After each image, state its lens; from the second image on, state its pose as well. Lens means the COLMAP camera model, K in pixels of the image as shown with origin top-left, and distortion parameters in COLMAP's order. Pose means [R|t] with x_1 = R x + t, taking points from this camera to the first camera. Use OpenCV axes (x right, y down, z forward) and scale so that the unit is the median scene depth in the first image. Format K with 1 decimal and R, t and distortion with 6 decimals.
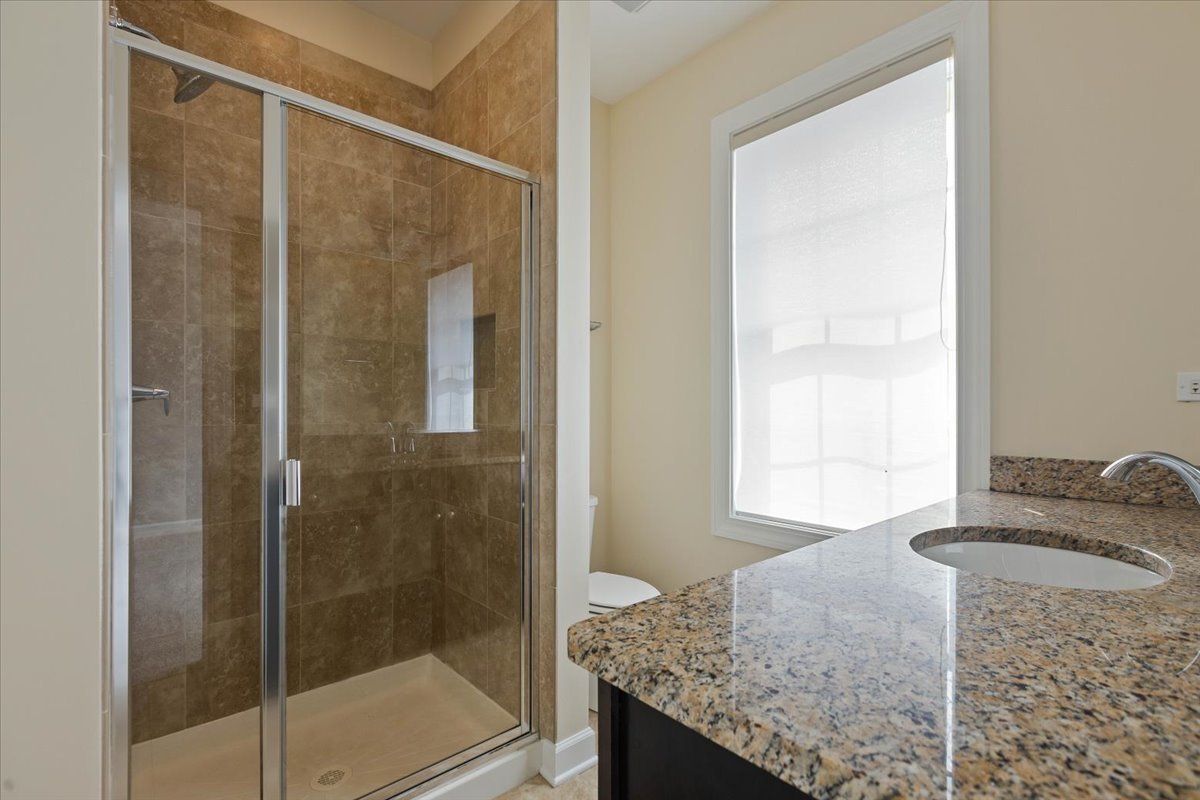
lens RADIAL K [[538.2, 0, 604.5], [0, 538.2, 408.9], [0, 0, 1]] dist [0.001406, 0.000122]
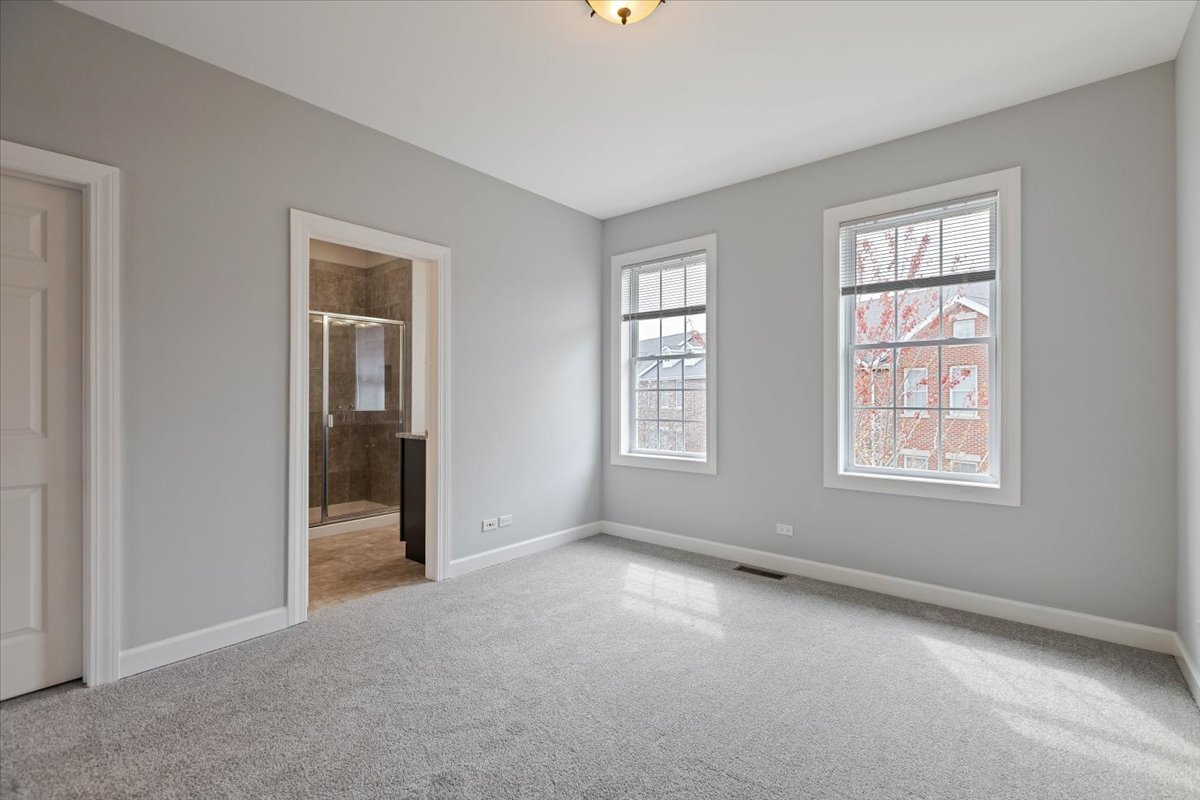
lens RADIAL K [[537.4, 0, 596.7], [0, 537.4, 393.9], [0, 0, 1]] dist [0.001218, 0.000200]
pose [[0.991376, 0.003922, 0.130992, 0.422880], [-0.004015, 0.999992, 0.000442, -0.034363], [-0.130989, -0.000964, 0.991383, -1.645573]]
